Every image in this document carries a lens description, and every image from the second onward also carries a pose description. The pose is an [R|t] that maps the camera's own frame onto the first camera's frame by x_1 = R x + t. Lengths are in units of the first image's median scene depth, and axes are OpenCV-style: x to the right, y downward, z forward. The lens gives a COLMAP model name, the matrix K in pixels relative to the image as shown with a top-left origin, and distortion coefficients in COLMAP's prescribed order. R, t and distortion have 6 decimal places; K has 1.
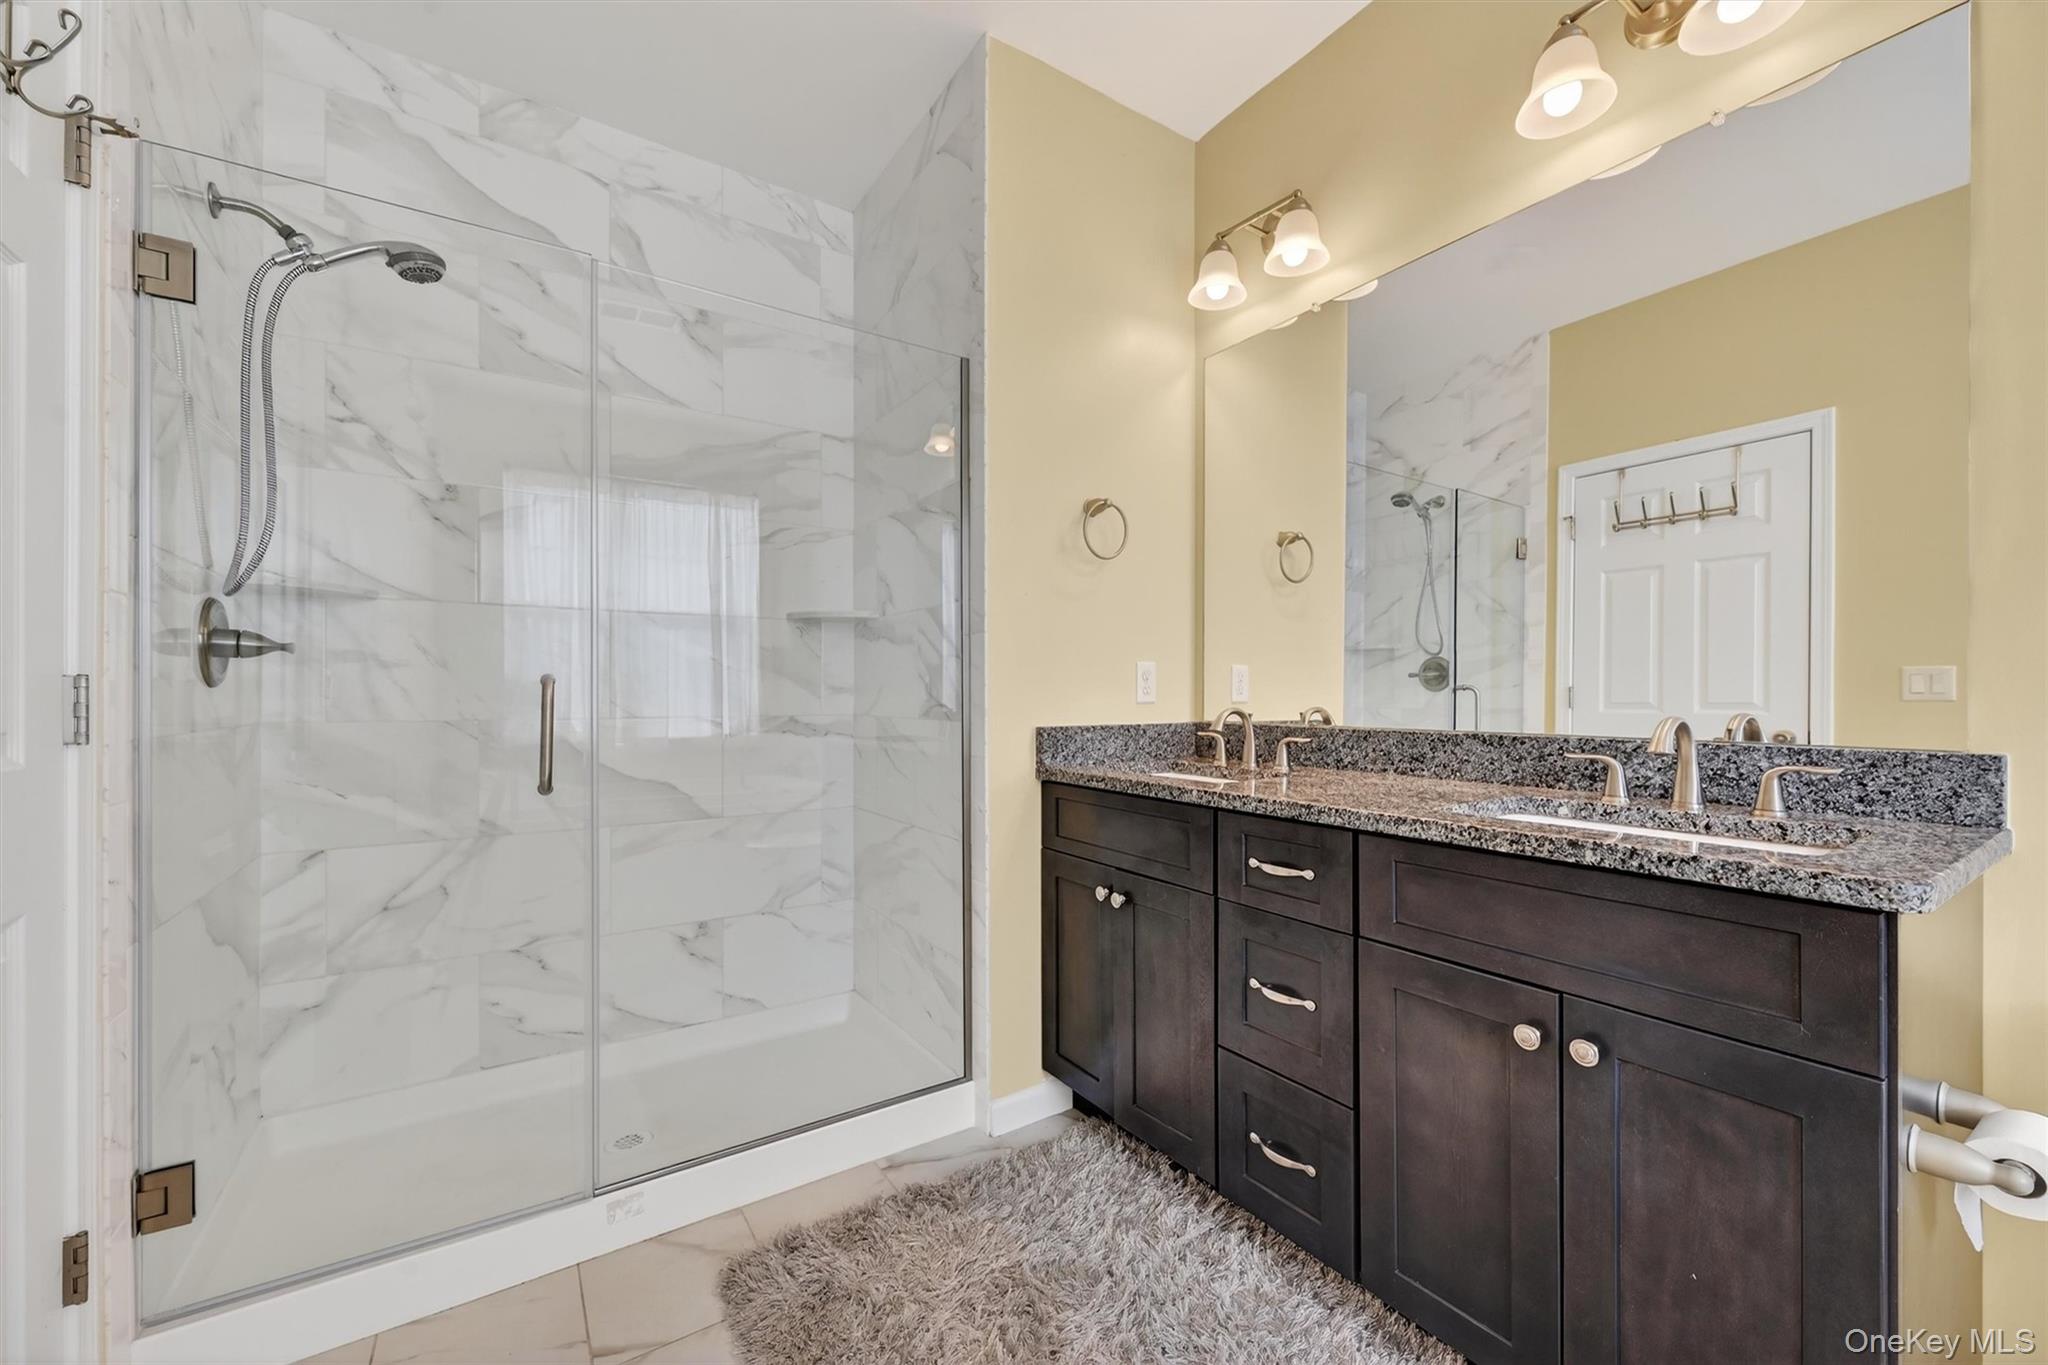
lens RADIAL K [[798.3, 0, 1010.5], [0, 798.3, 691.8], [0, 0, 1]] dist [-0.003965, -0.000201]
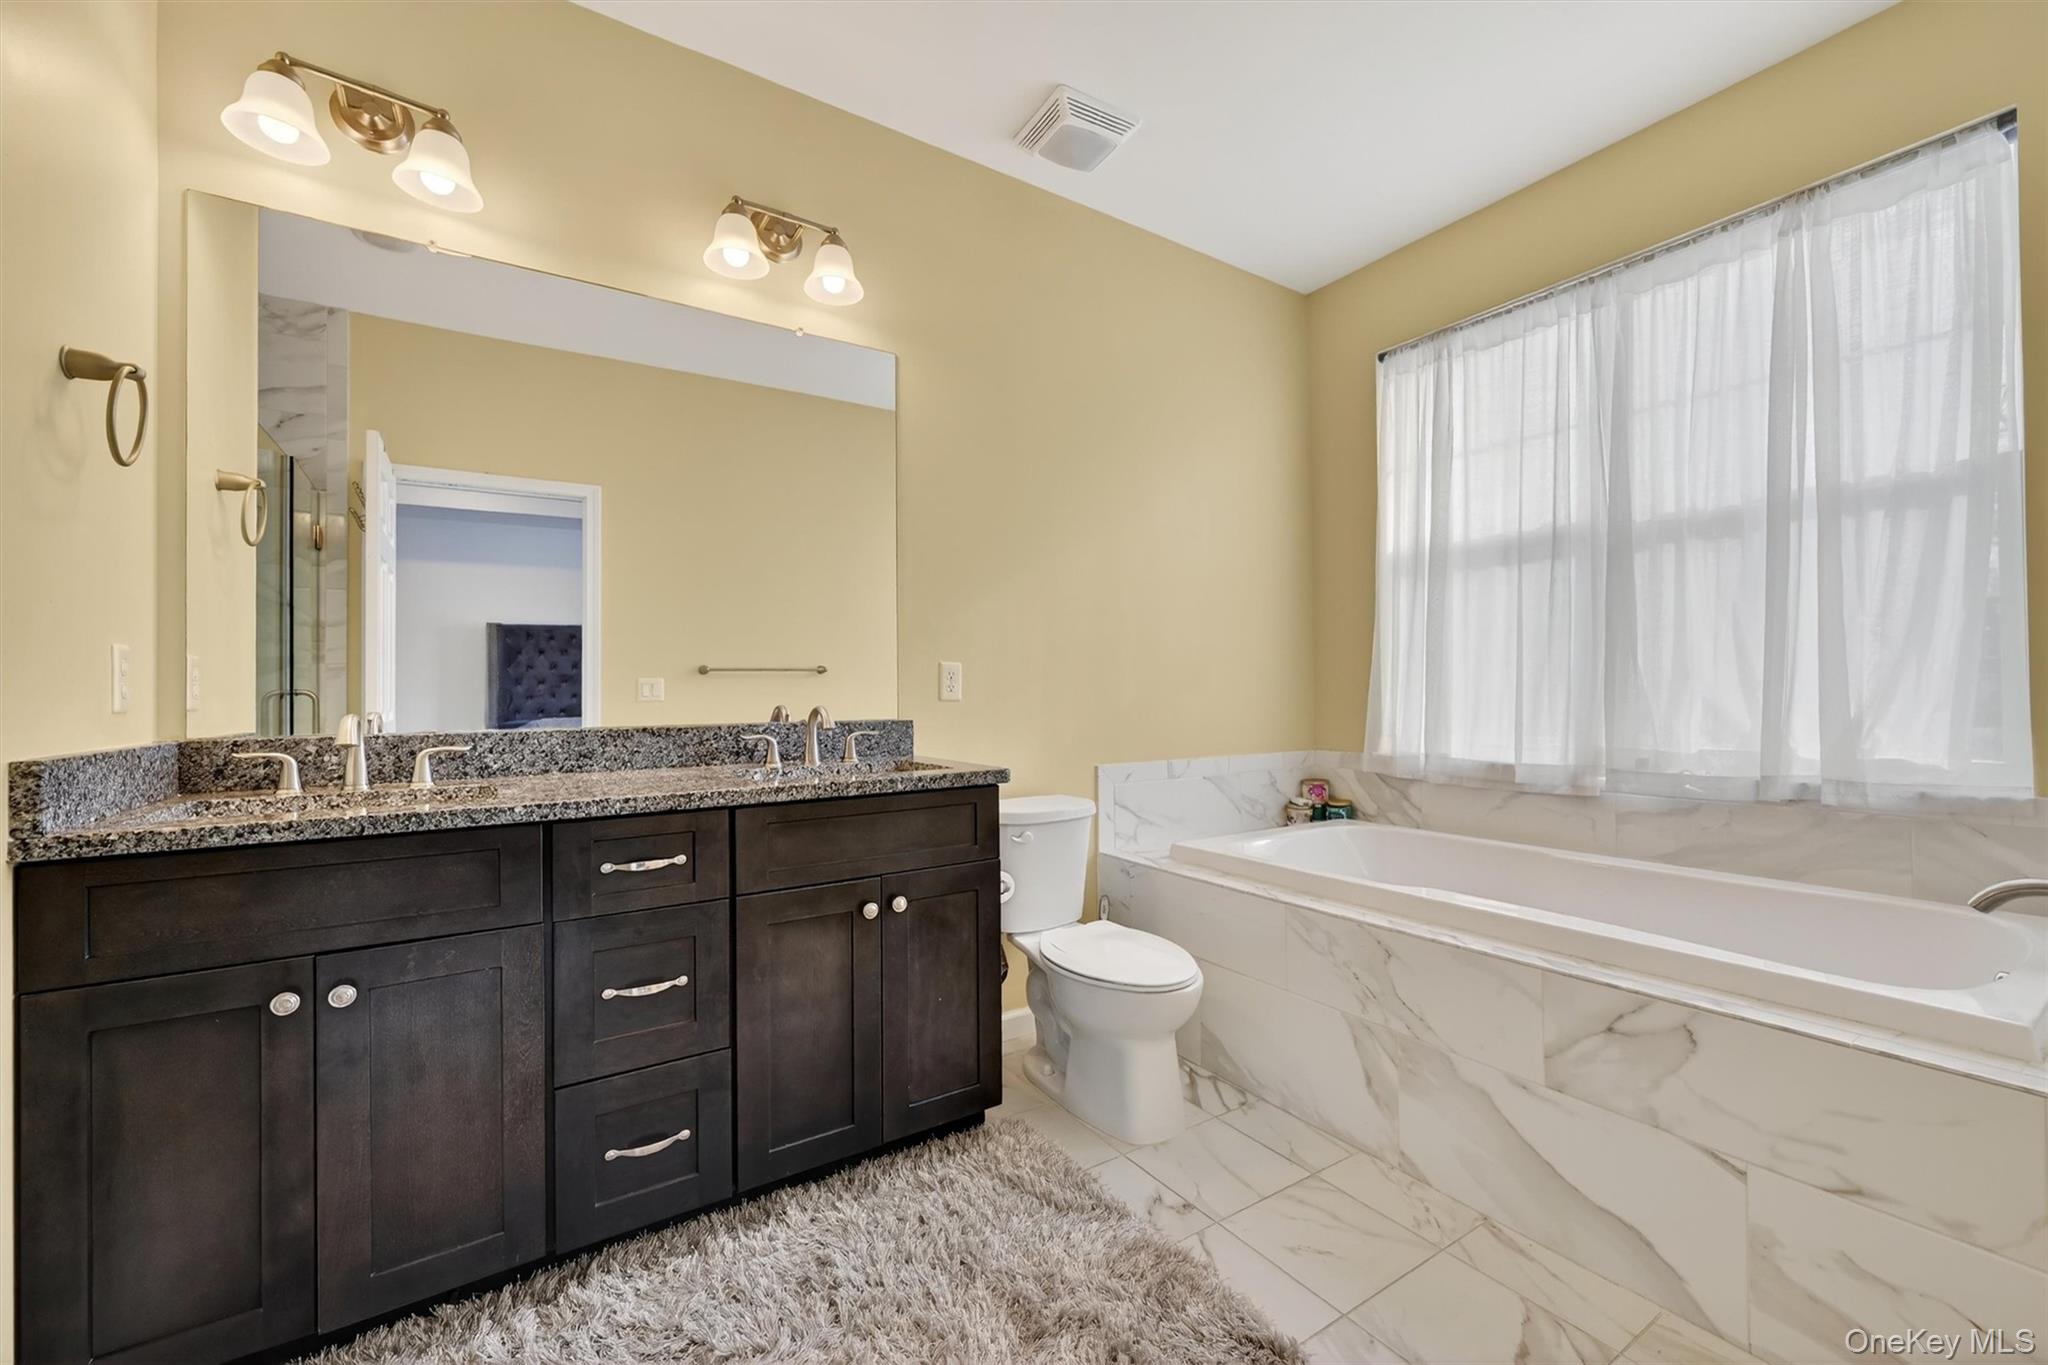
lens RADIAL K [[809.9, 0, 1023.6], [0, 809.9, 686.7], [0, 0, 1]] dist [0.002831, -0.000343]
pose [[0.013117, 0.008600, 0.999877, -0.775137], [0.009985, 0.999912, -0.008731, 0.010868], [-0.999864, 0.010099, 0.013030, 0.564324]]
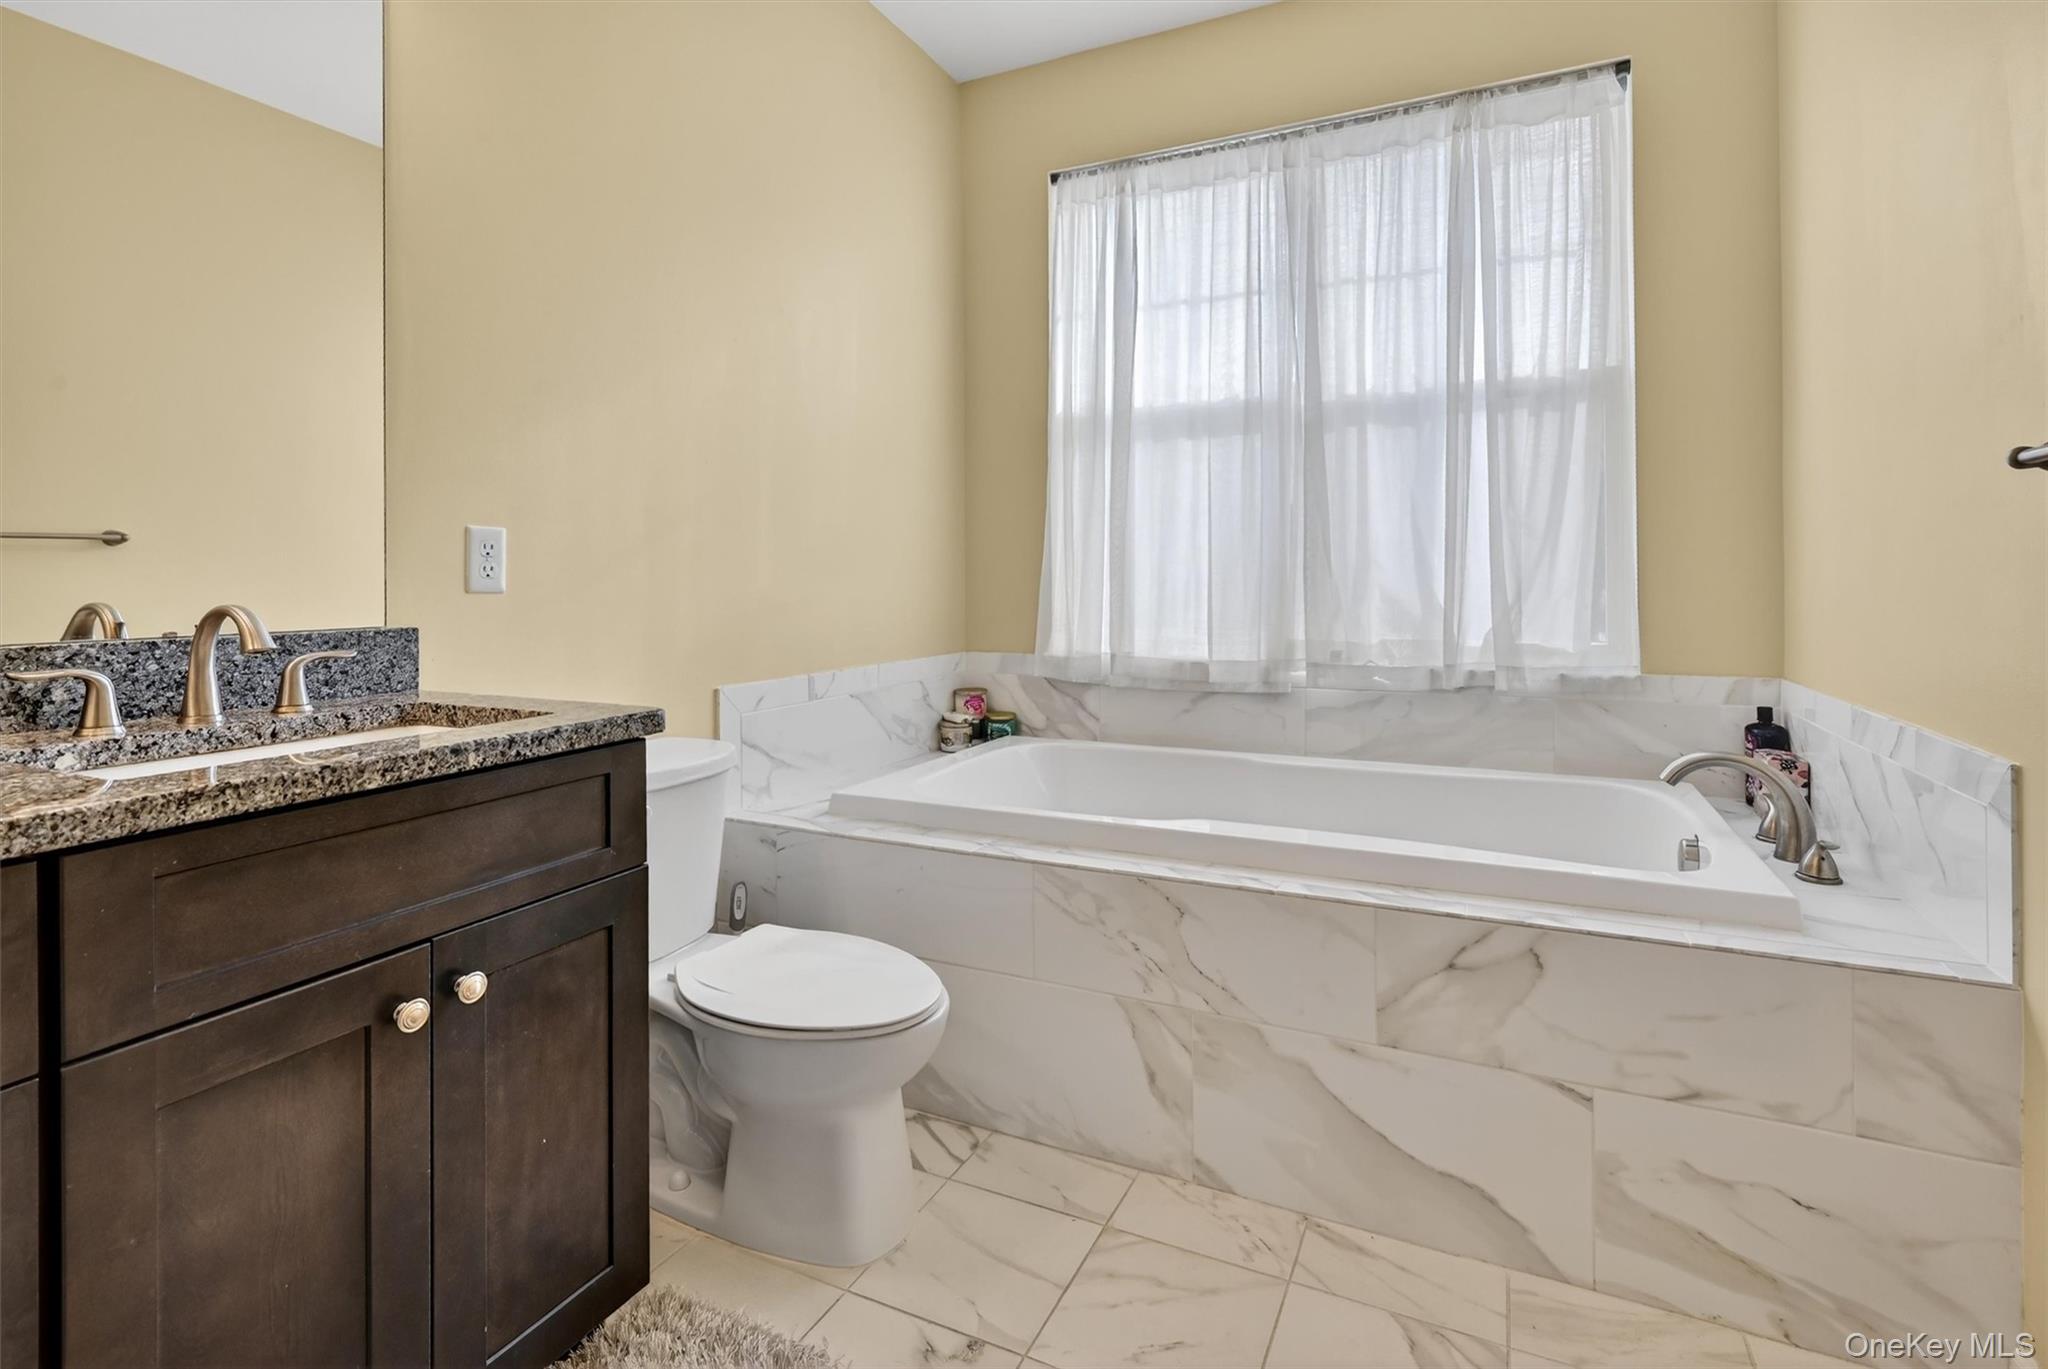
lens RADIAL K [[966.0, 0, 1023.8], [0, 966.0, 578.6], [0, 0, 1]] dist [0.000814, 0.000251]
pose [[-0.512715, 0.002229, 0.858556, -0.388304], [0.006739, 0.999976, 0.001428, 0.008913], [-0.858532, 0.006518, -0.512718, 0.807498]]
